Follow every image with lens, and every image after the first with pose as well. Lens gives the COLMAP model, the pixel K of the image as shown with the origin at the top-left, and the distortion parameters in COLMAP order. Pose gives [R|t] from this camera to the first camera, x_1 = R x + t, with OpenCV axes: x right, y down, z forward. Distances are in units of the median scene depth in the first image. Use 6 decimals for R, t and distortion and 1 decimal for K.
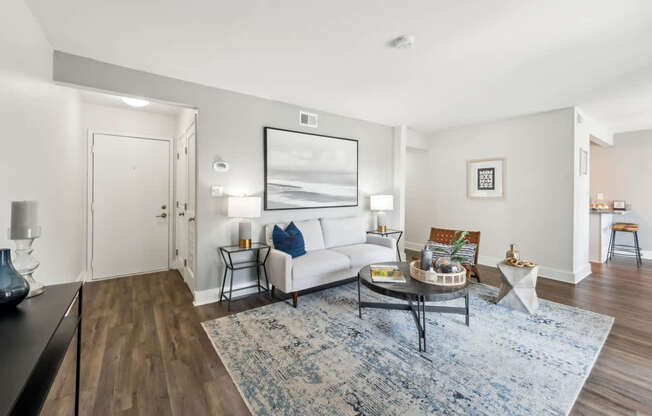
lens RADIAL K [[263.8, 0, 332.7], [0, 263.8, 193.3], [0, 0, 1]] dist [-0.000546, -0.000077]
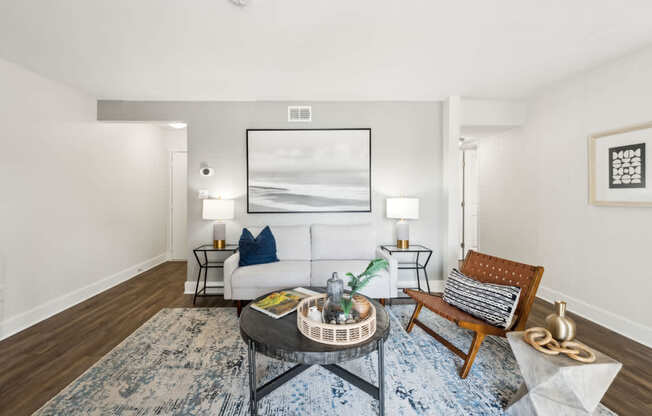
lens RADIAL K [[275.4, 0, 324.7], [0, 275.4, 195.6], [0, 0, 1]] dist [-0.001441, -0.000119]
pose [[0.813921, 0.000435, -0.580975, 0.550971], [0.005883, 0.999942, 0.008991, -0.009612], [0.580945, -0.010736, 0.813872, 0.301862]]
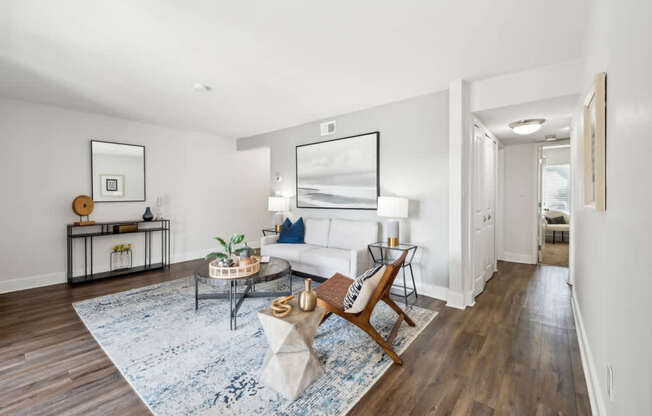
lens RADIAL K [[275.4, 0, 324.7], [0, 275.4, 195.6], [0, 0, 1]] dist [-0.001441, -0.000119]
pose [[0.234660, -0.006155, -0.972058, 1.090912], [0.000373, 0.999980, -0.006241, 0.010673], [0.972077, 0.001102, 0.234658, 0.755733]]
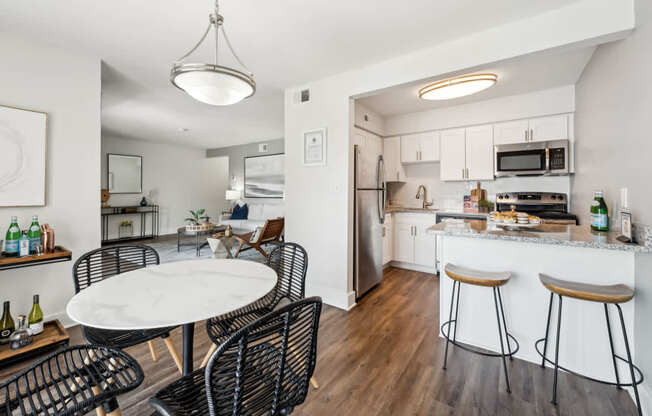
lens RADIAL K [[271.4, 0, 325.5], [0, 271.4, 185.9], [0, 0, 1]] dist [-0.001870, -0.000131]
pose [[0.314345, -0.016778, -0.949160, 1.881446], [-0.001233, 0.999836, -0.018082, 0.010879], [0.949308, 0.006855, 0.314273, 0.873851]]
